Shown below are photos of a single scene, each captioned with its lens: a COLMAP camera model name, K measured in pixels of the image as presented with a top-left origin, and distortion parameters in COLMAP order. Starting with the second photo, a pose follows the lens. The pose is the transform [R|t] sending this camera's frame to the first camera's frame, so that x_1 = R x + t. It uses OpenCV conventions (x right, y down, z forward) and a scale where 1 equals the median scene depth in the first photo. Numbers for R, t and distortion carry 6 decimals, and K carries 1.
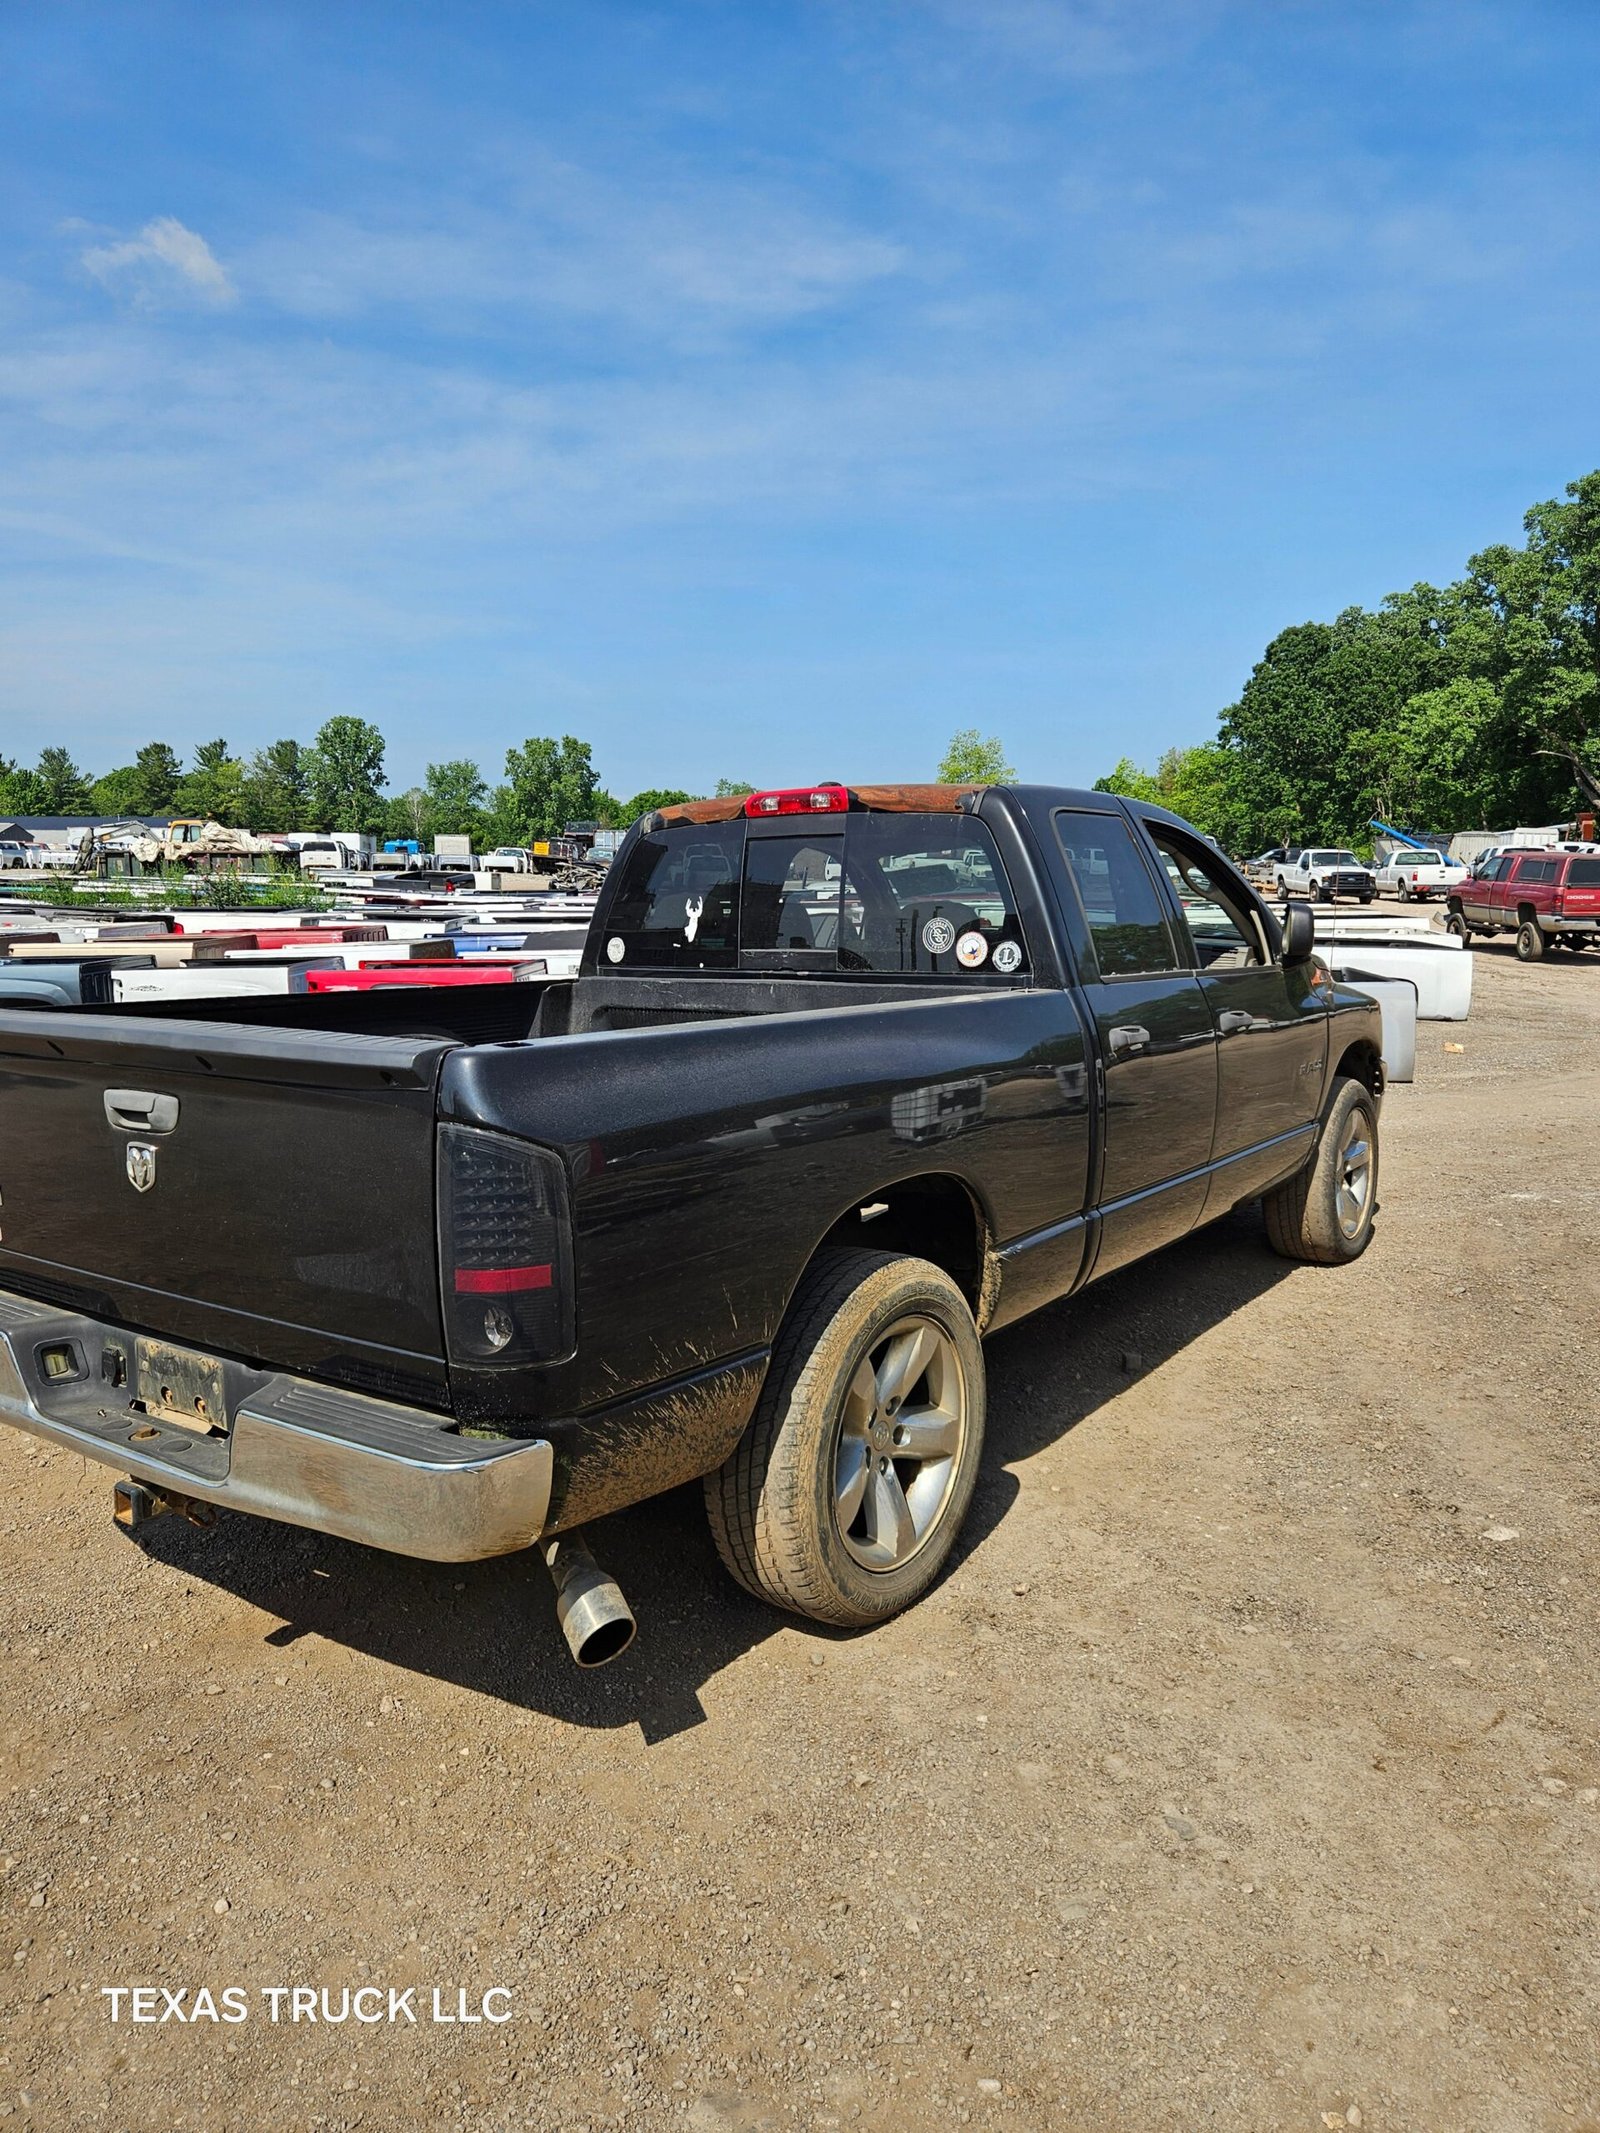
lens RADIAL K [[1444.8, 0, 817.9], [0, 1444.8, 1050.9], [0, 0, 1]] dist [0.054548, -0.043209]
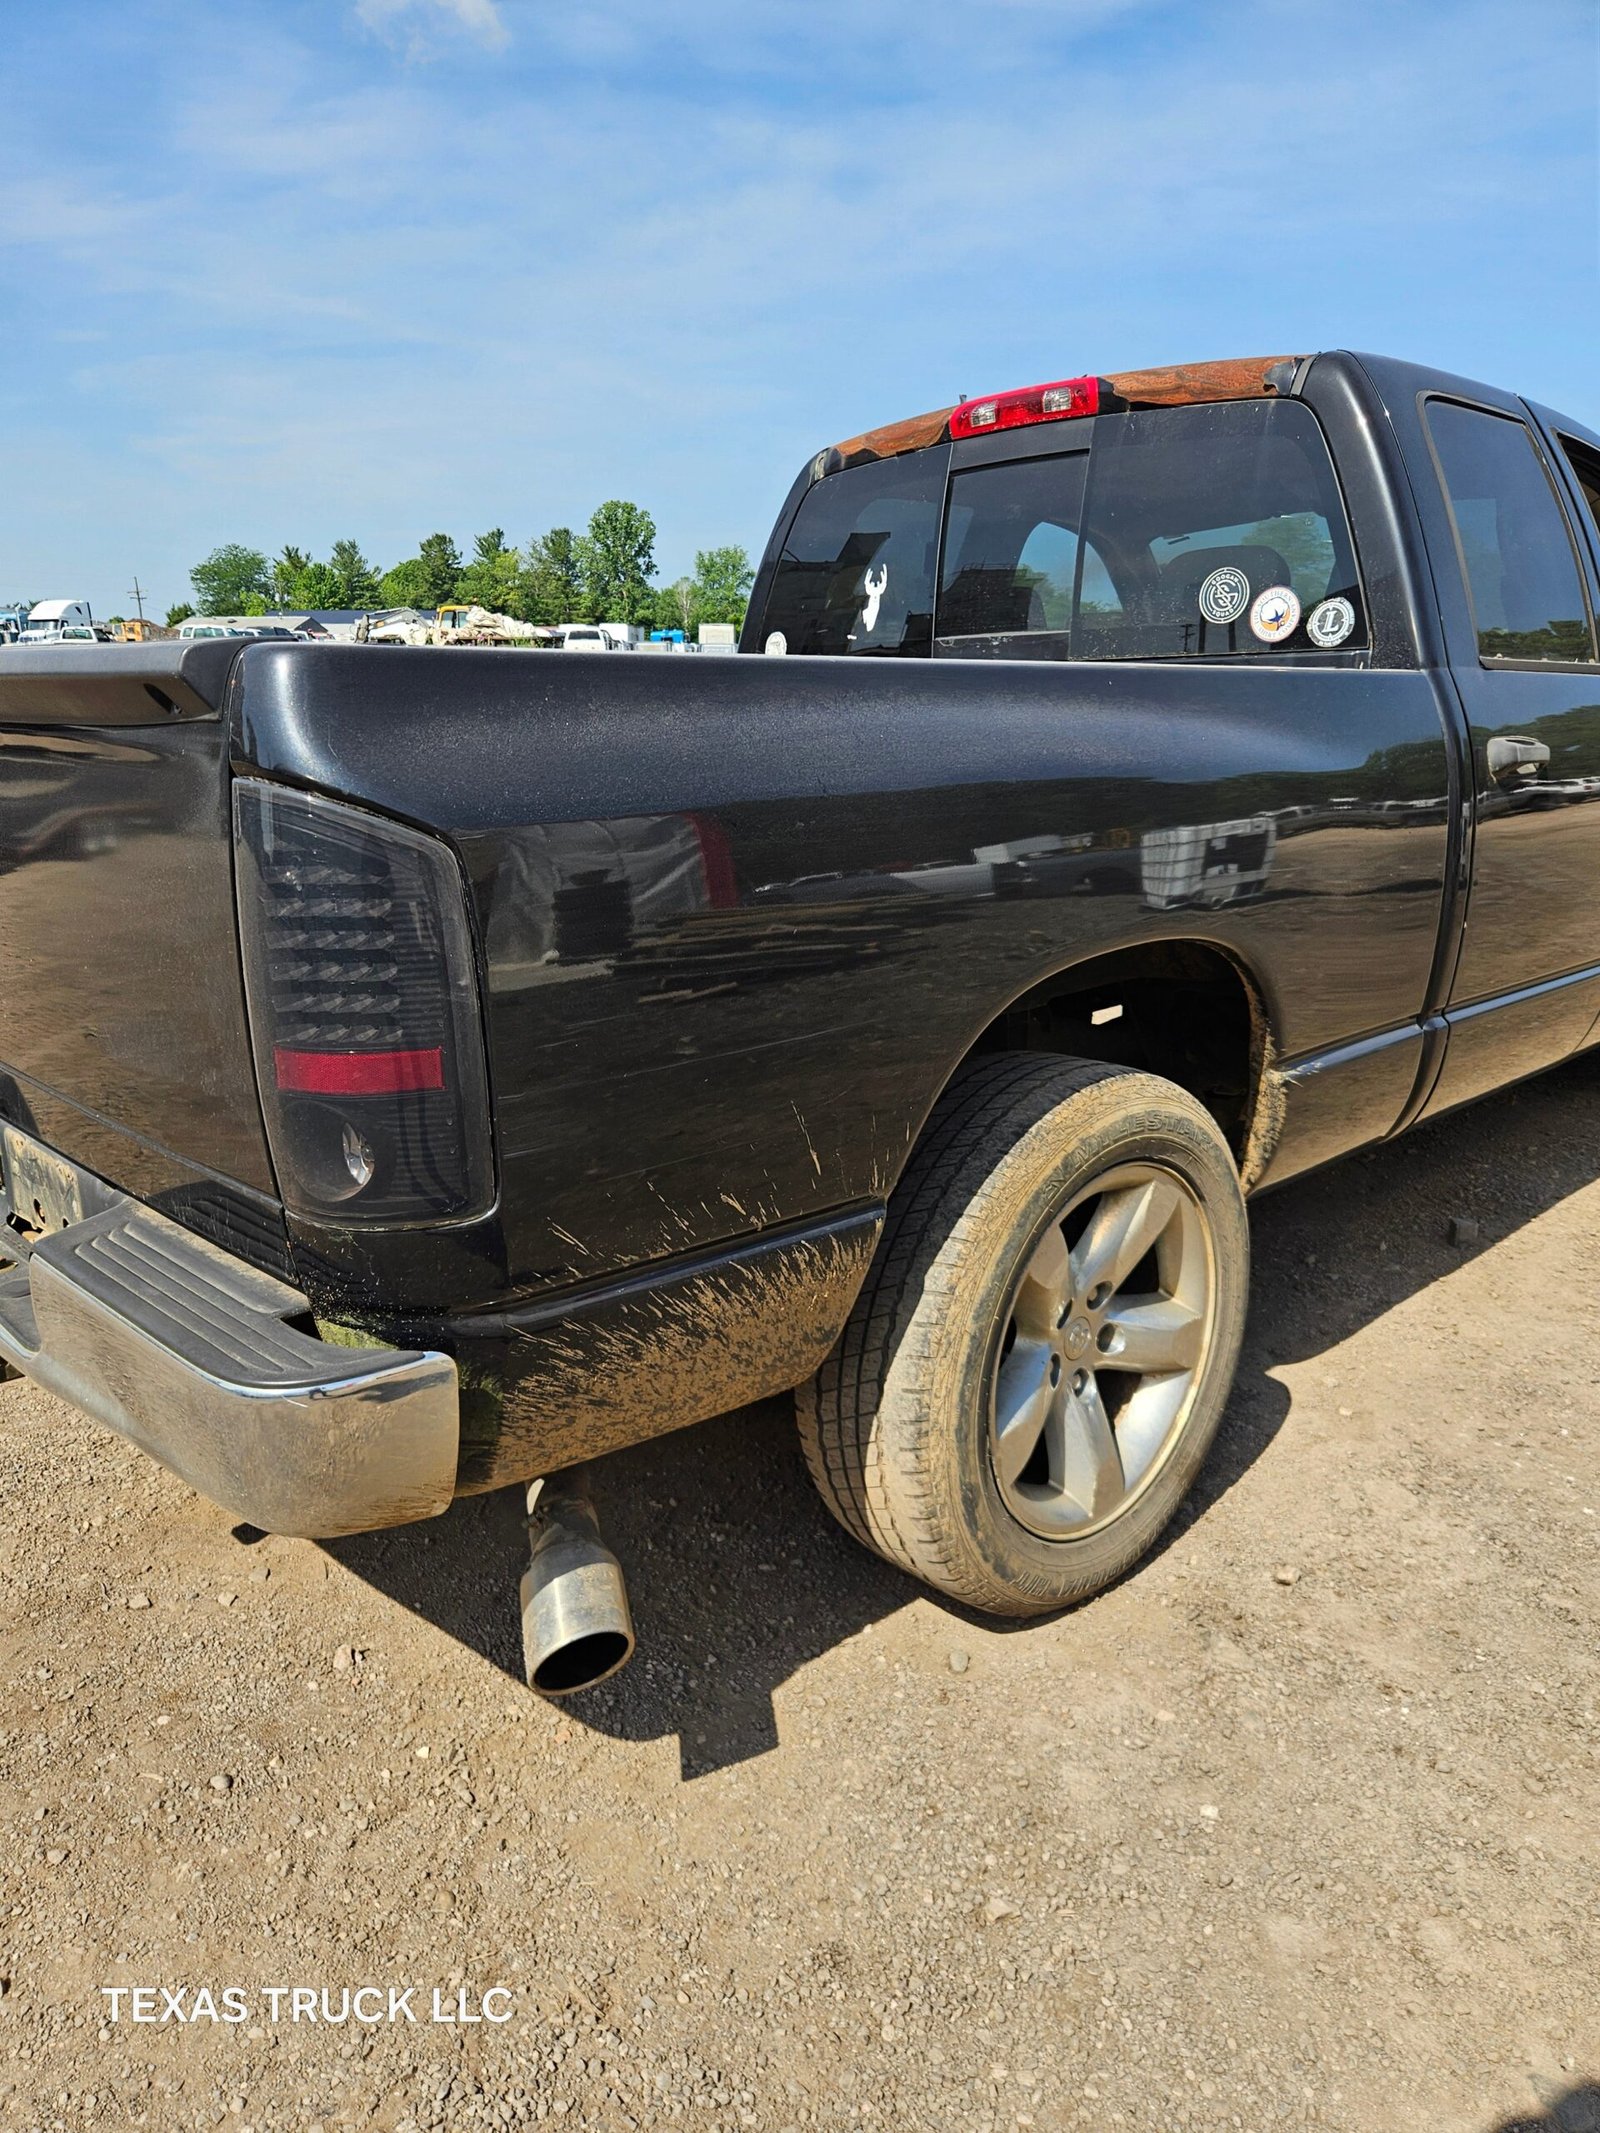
lens RADIAL K [[1444.8, 0, 809.5], [0, 1444.8, 1083.8], [0, 0, 1]] dist [0.054548, -0.043209]
pose [[0.981800, 0.049061, -0.183471, 0.030854], [-0.020338, 0.987663, 0.155270, 0.041600], [0.188825, -0.148712, 0.970685, 0.283105]]
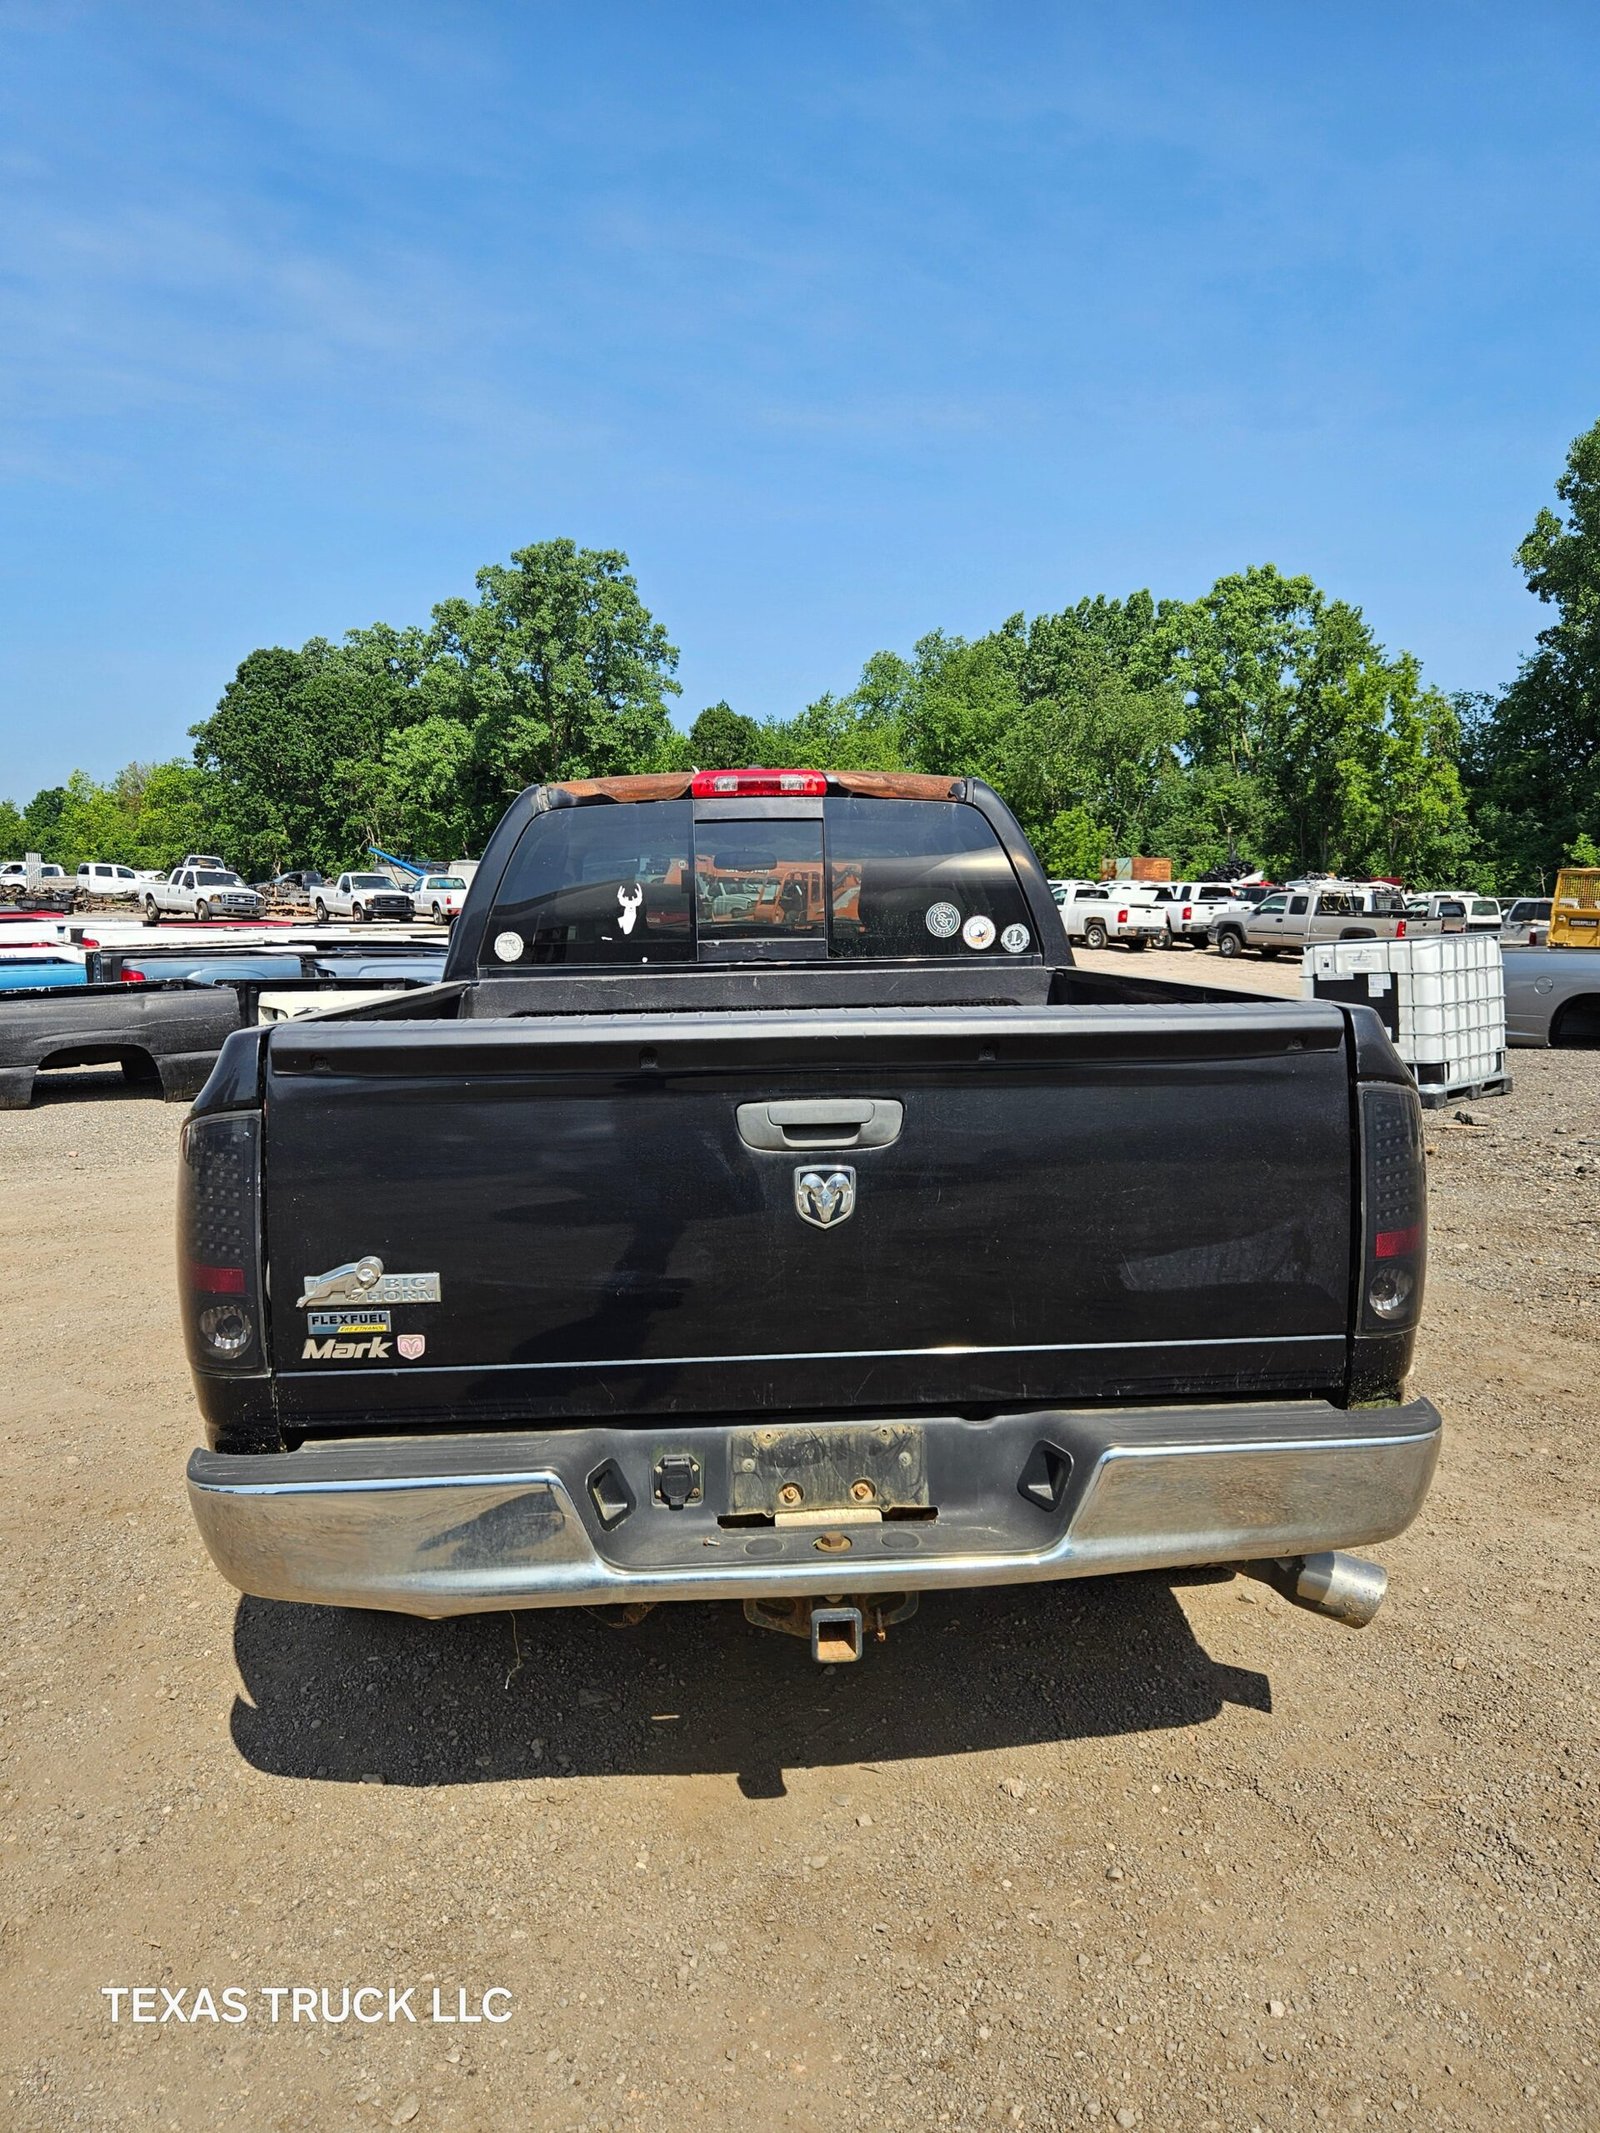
lens RADIAL K [[1444.8, 0, 788.3], [0, 1444.8, 1043.0], [0, 0, 1]] dist [0.054548, -0.043209]
pose [[0.771872, -0.059170, 0.633018, -0.657666], [0.074162, 0.997242, 0.002785, -0.003847], [-0.631437, 0.044796, 0.774132, 0.281046]]
